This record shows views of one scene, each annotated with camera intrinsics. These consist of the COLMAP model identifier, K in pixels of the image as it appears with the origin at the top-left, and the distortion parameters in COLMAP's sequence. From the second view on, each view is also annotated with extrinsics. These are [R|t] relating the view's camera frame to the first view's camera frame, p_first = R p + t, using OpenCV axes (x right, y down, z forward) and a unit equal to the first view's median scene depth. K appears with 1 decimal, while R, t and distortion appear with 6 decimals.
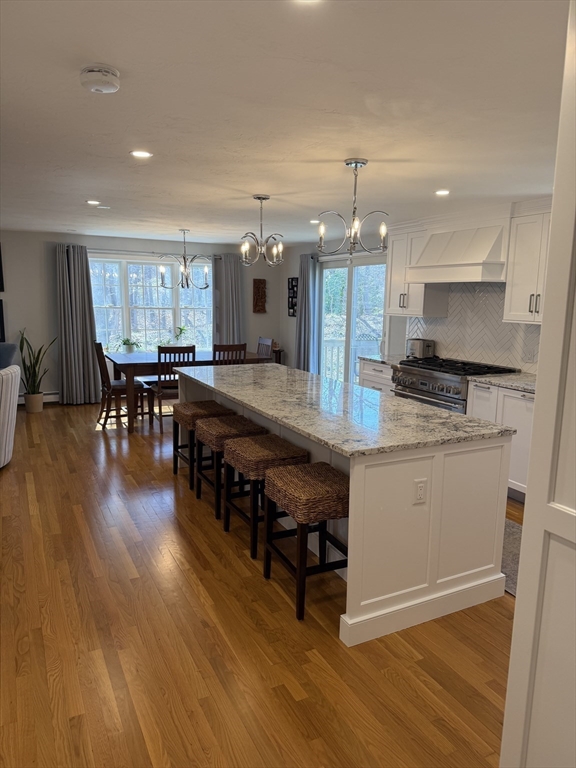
lens RADIAL K [[538.9, 0, 291.7], [0, 538.9, 387.8], [0, 0, 1]] dist [0.101623, -0.147216]
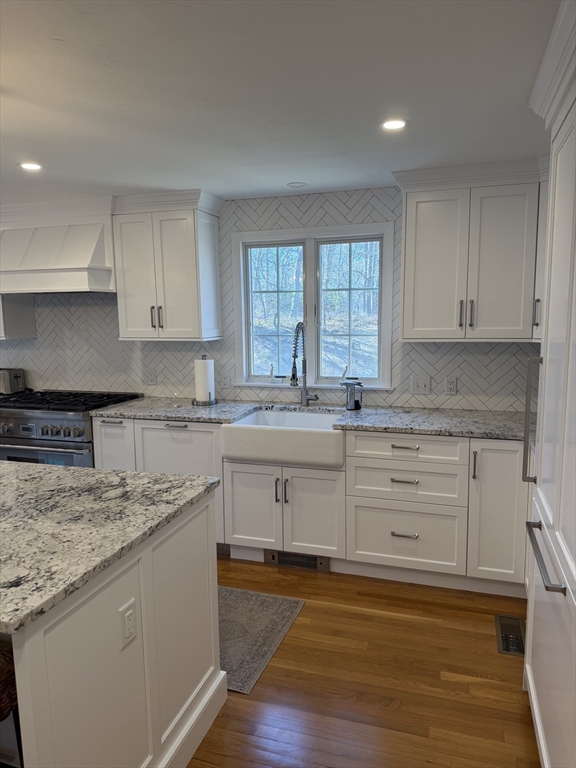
lens RADIAL K [[541.7, 0, 288.0], [0, 541.7, 384.0], [0, 0, 1]] dist [0.089349, -0.147234]
pose [[0.707170, -0.117653, 0.697186, -0.018813], [0.144895, 0.989245, 0.019969, -0.033991], [-0.692038, 0.086897, 0.716612, 0.233581]]
